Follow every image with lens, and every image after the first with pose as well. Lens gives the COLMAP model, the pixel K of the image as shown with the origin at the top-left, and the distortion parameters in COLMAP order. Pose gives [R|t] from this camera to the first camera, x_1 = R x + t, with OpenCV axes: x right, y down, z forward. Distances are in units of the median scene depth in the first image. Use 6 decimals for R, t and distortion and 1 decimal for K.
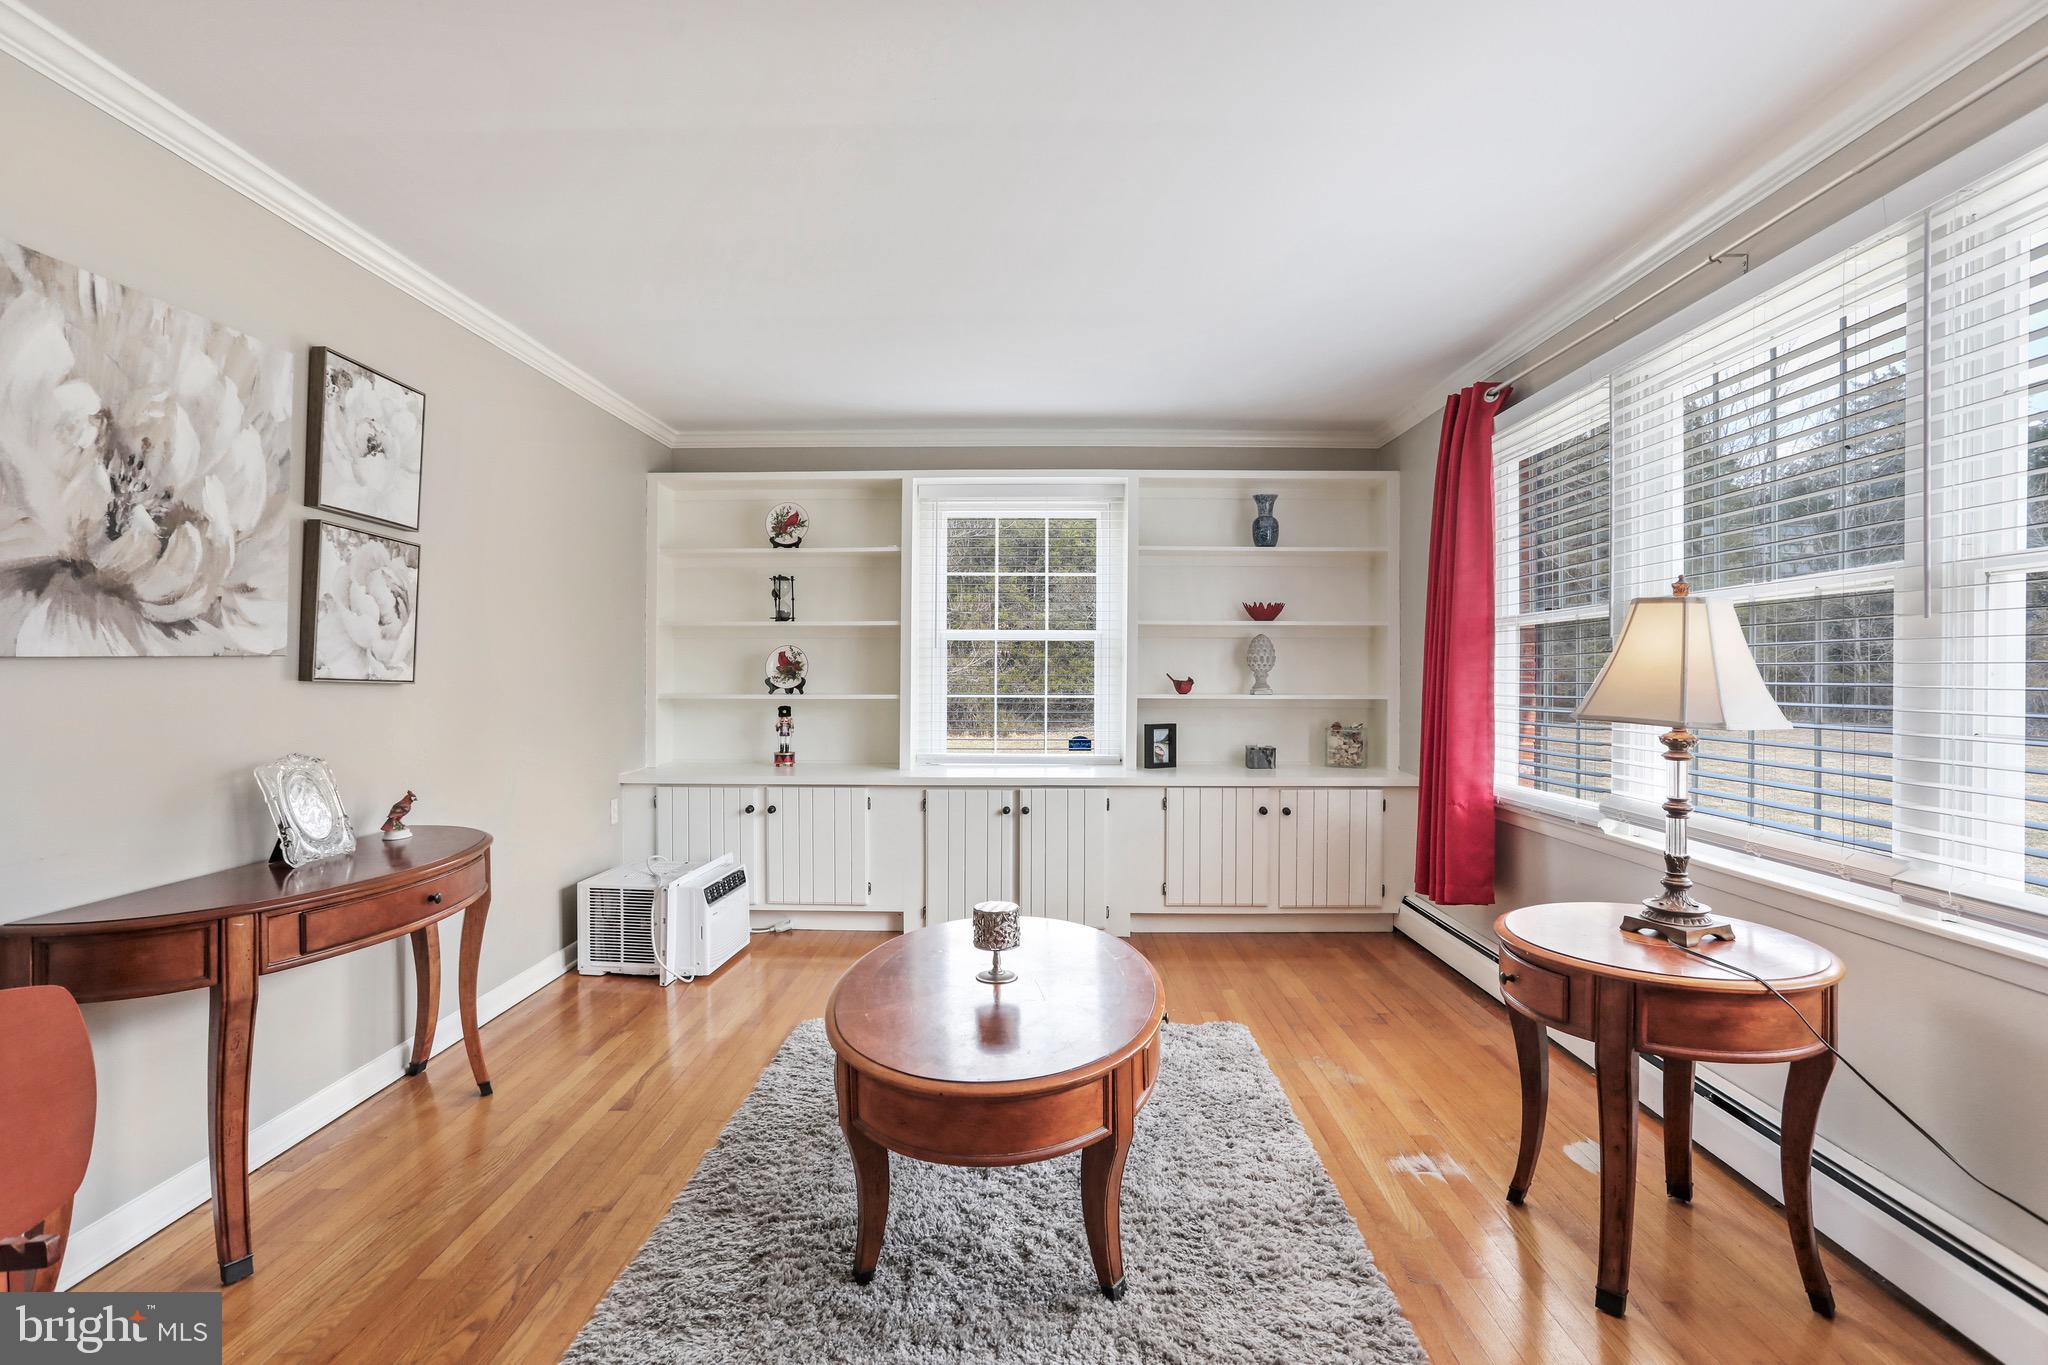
lens RADIAL K [[1008.0, 0, 1021.9], [0, 1008.0, 675.3], [0, 0, 1]] dist [-0.050859, 0.027414]
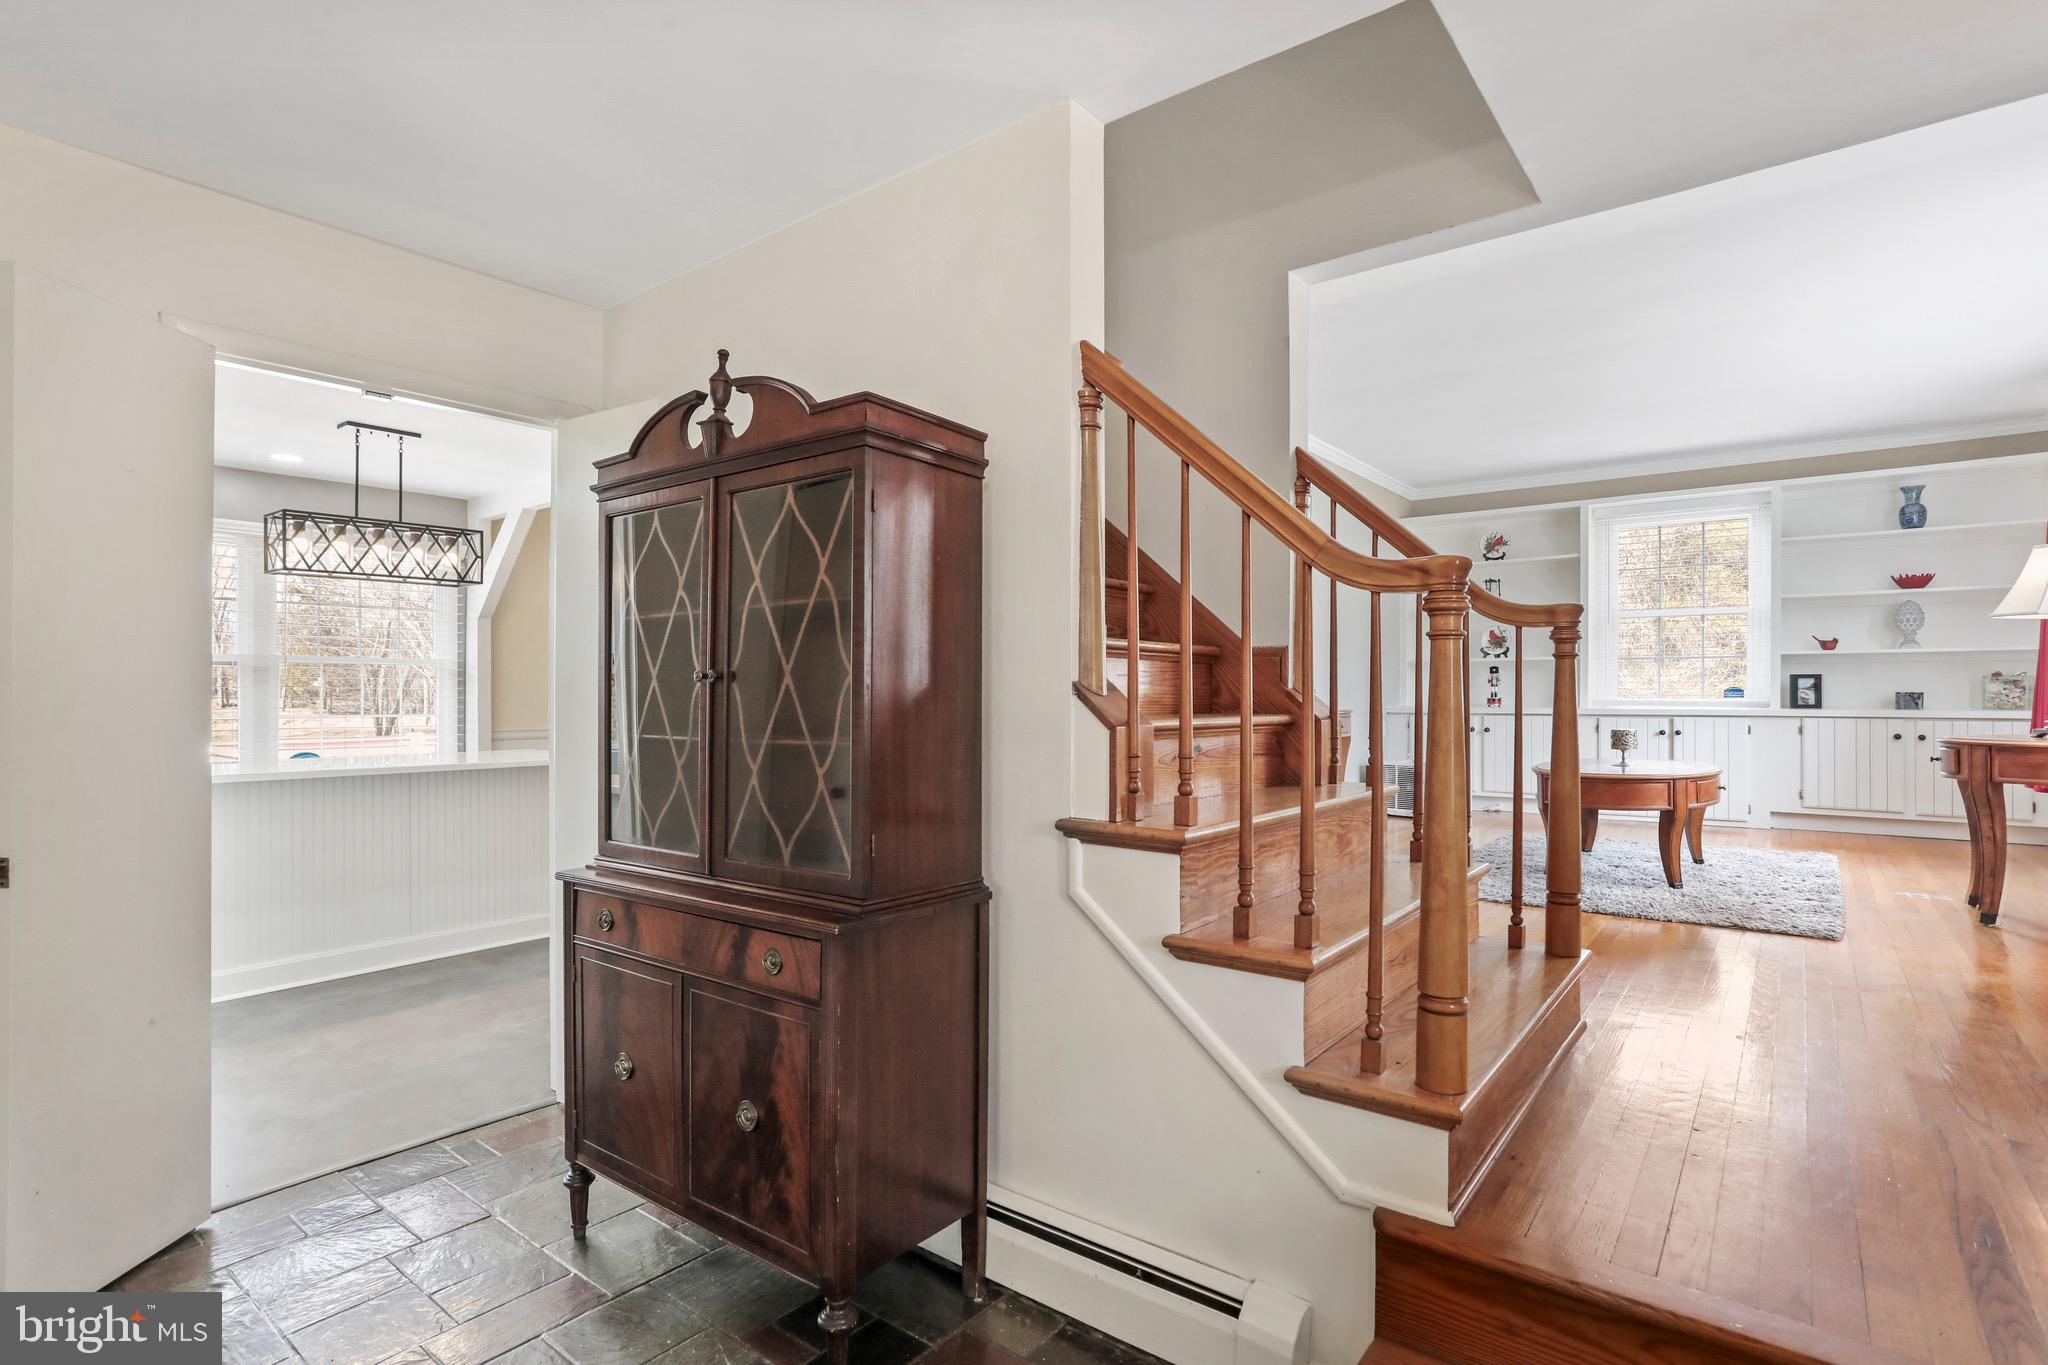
lens RADIAL K [[1008.0, 0, 1019.9], [0, 1008.0, 693.4], [0, 0, 1]] dist [-0.050859, 0.027414]
pose [[0.796654, -0.002184, -0.604432, 0.099267], [0.000285, 0.999995, -0.003238, 0.076332], [0.604436, 0.002407, 0.796650, -0.611022]]
